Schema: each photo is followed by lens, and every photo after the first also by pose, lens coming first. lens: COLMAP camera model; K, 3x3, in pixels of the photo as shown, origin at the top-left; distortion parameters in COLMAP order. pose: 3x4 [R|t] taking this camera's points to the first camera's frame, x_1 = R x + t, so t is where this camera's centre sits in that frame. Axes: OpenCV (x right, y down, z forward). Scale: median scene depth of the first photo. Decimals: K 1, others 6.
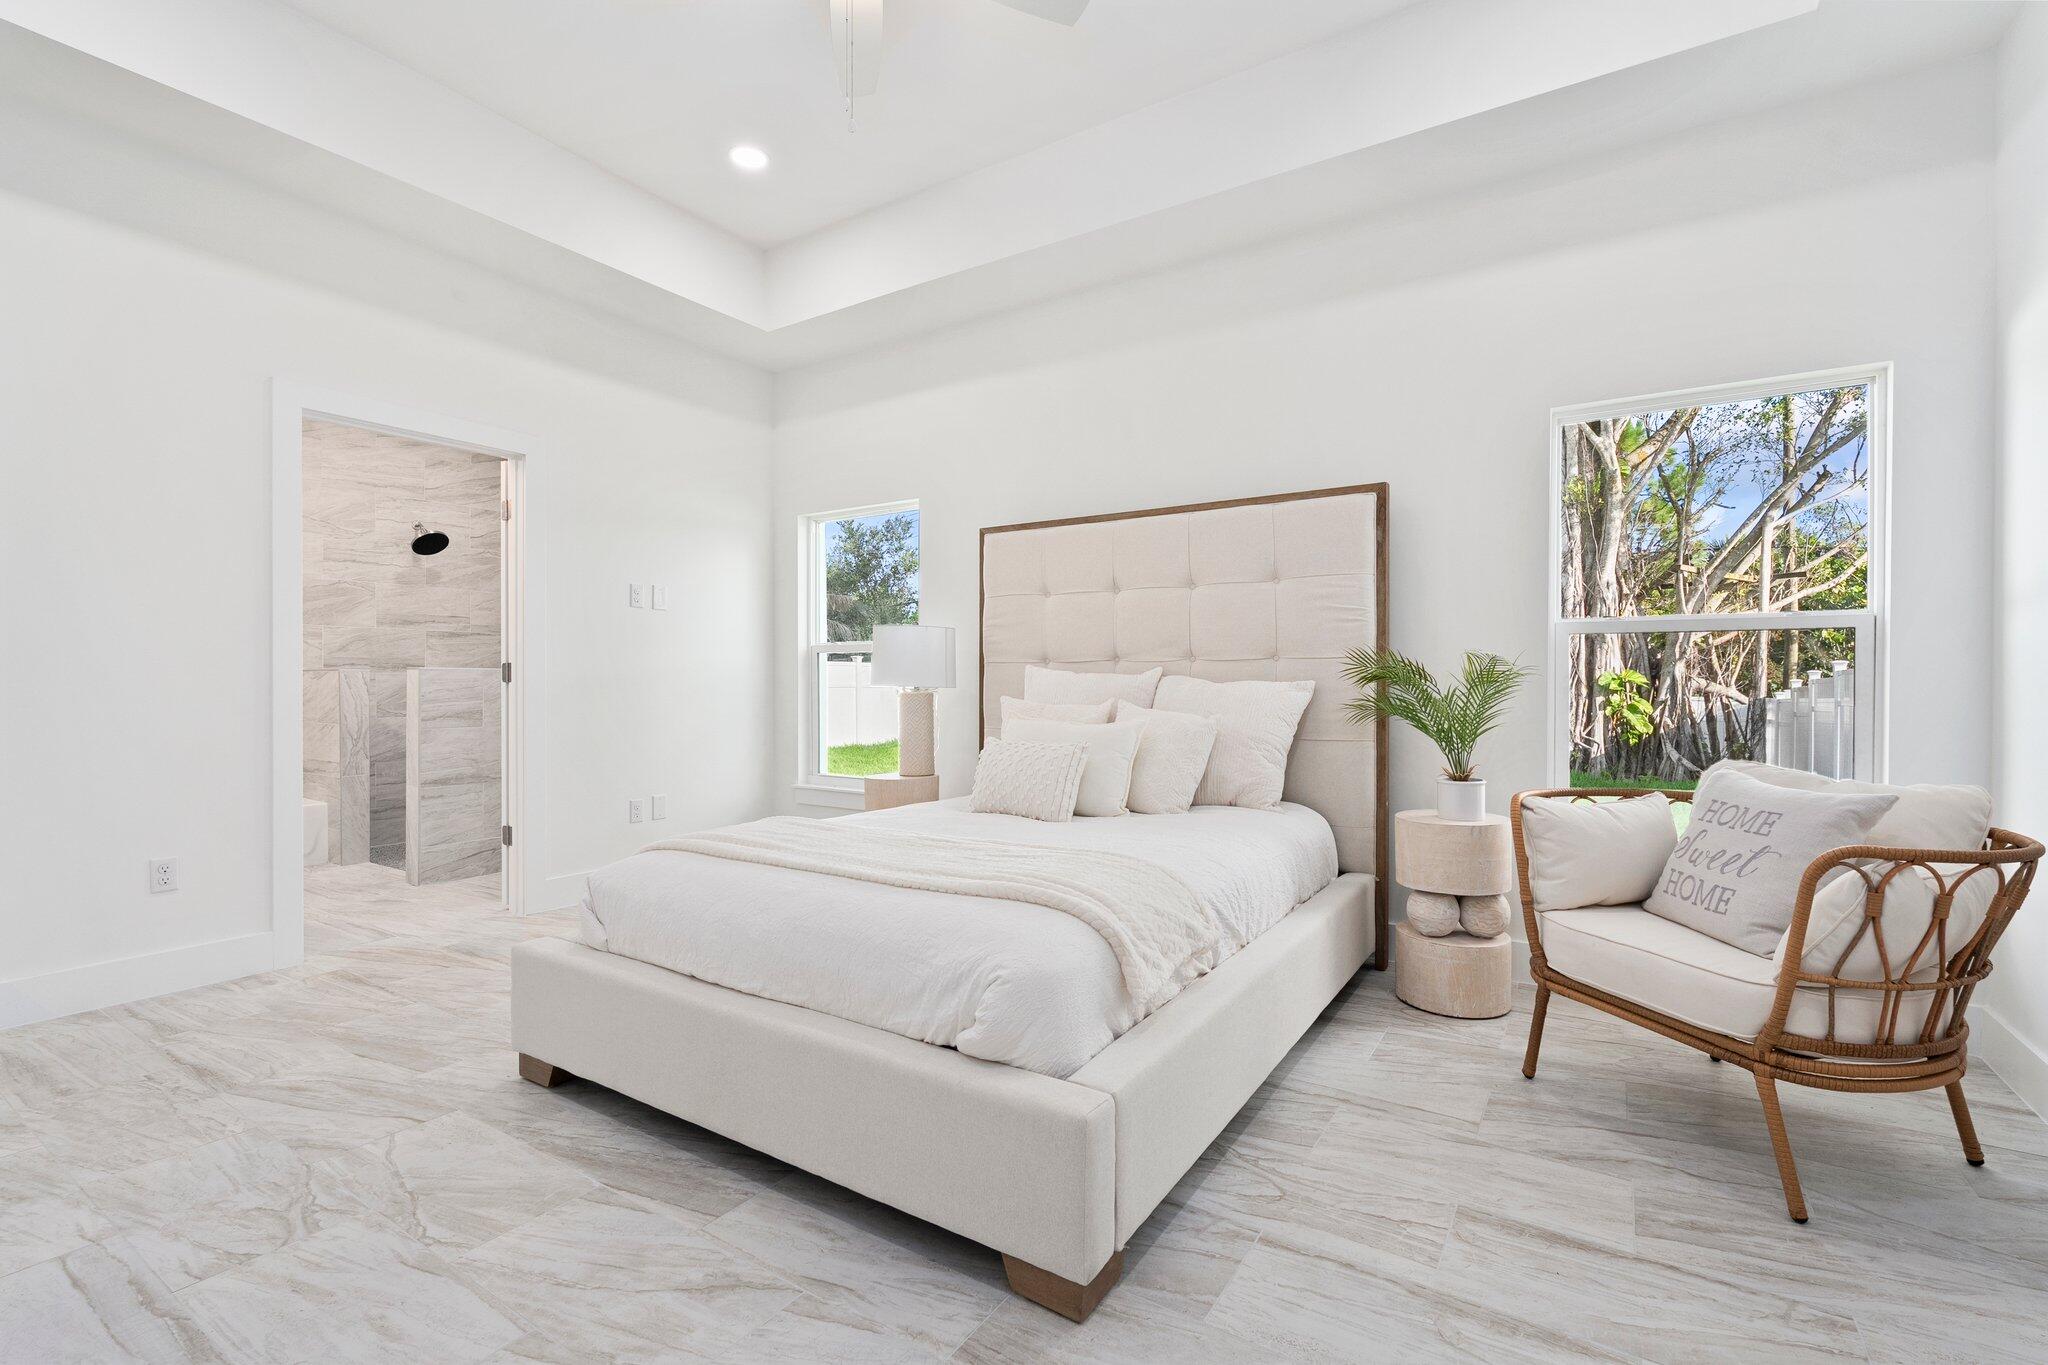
lens RADIAL K [[913.4, 0, 1024.0], [0, 913.4, 682.5], [0, 0, 1]] dist [-0.002467, -0.001071]
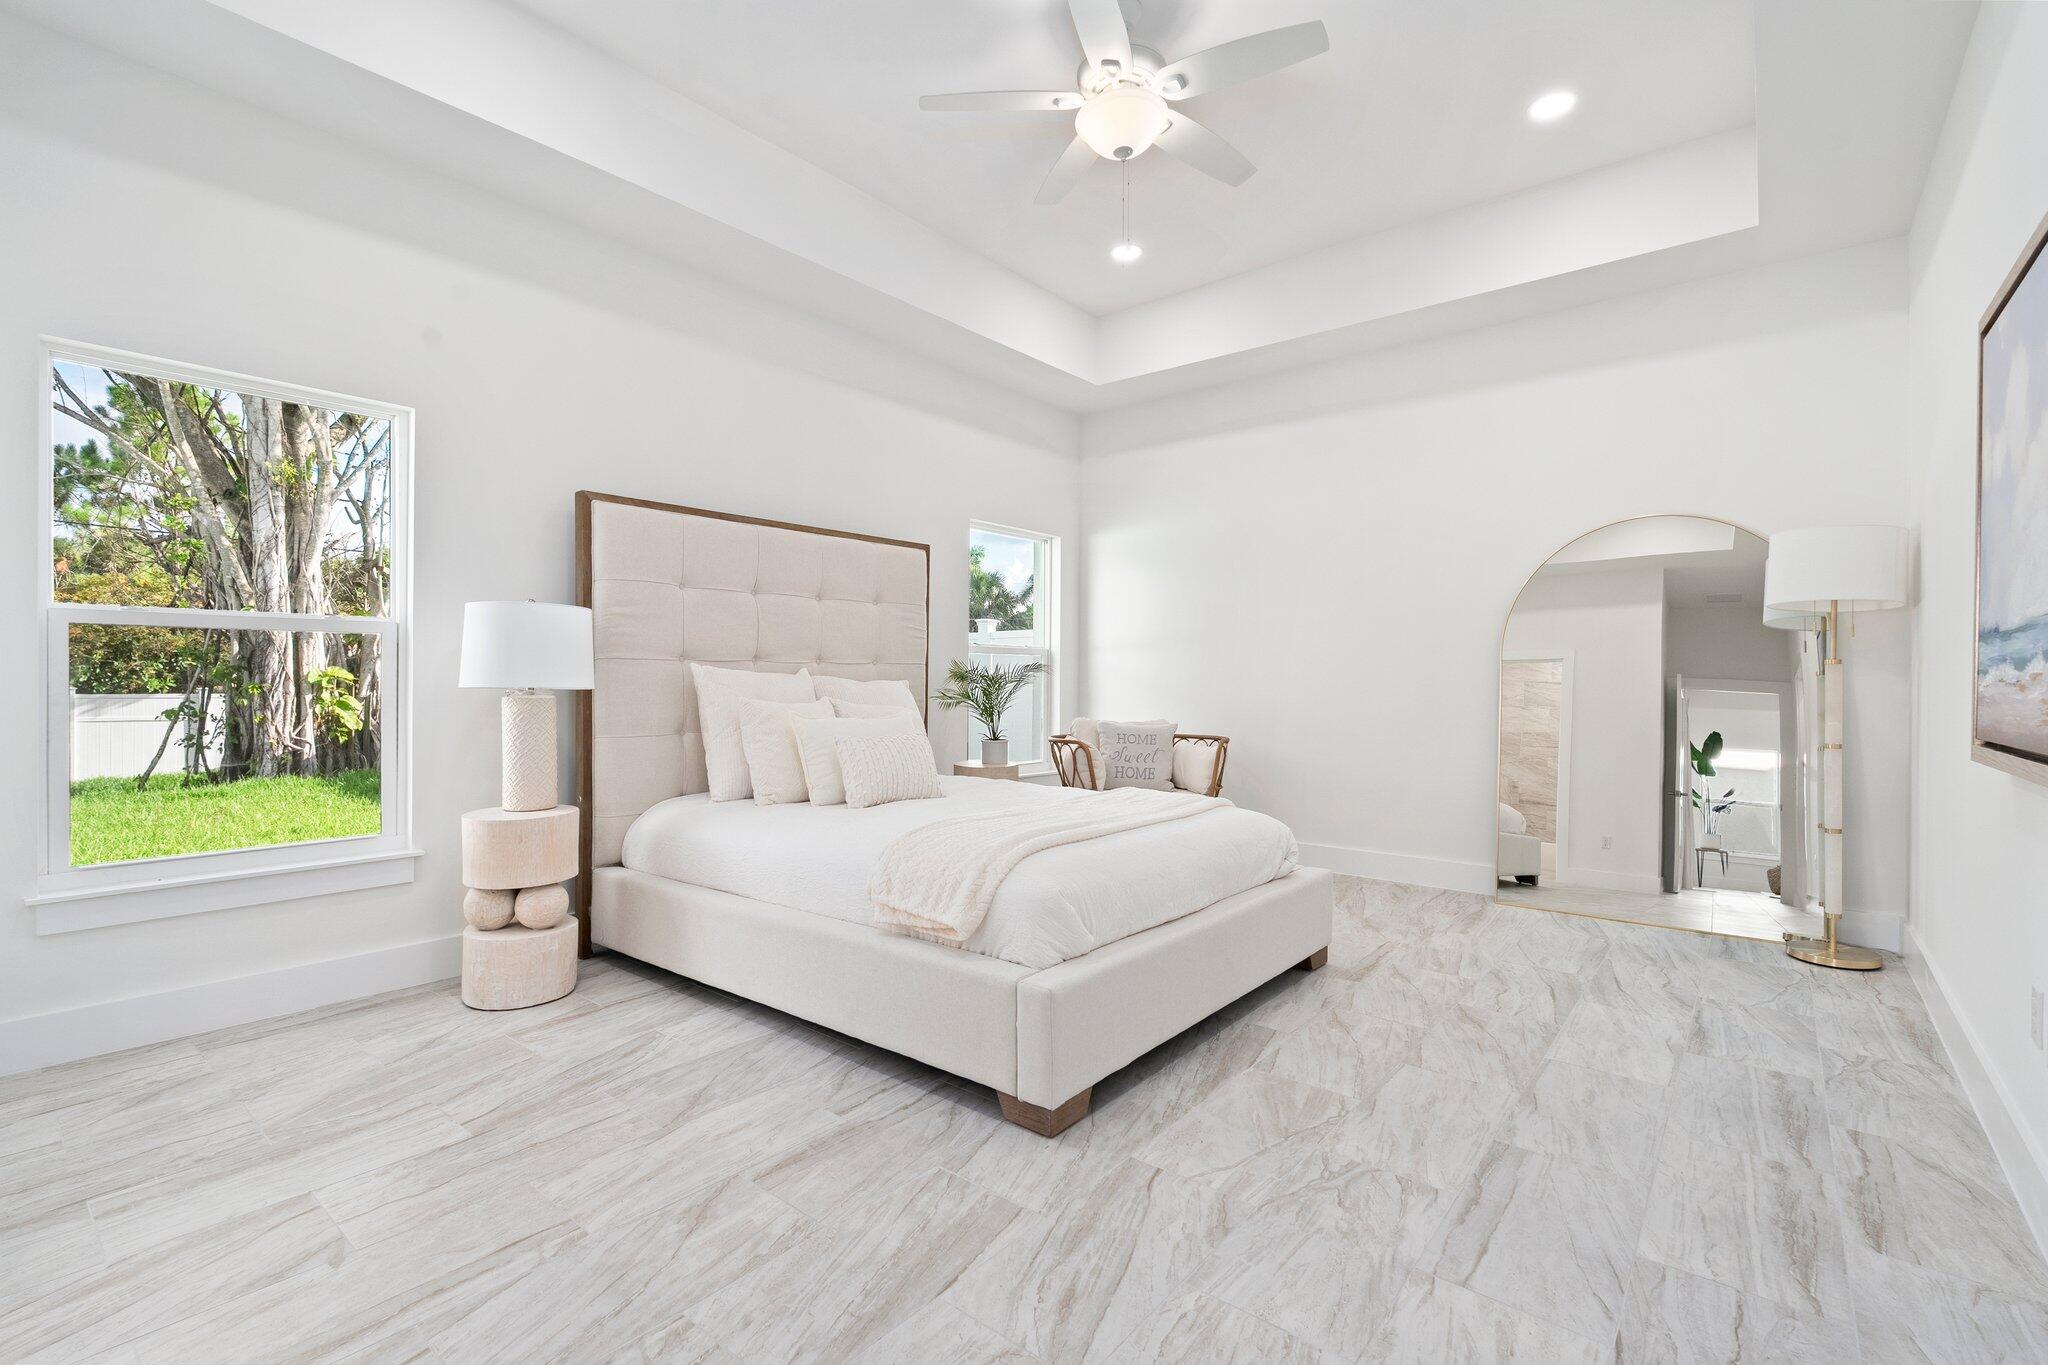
lens RADIAL K [[913.4, 0, 1024.0], [0, 913.4, 682.5], [0, 0, 1]] dist [-0.002467, -0.001071]
pose [[0.107283, -0.004195, 0.994220, -1.161293], [-0.000193, 0.999991, 0.004240, -0.005438], [-0.994229, -0.000646, 0.107281, 0.763216]]
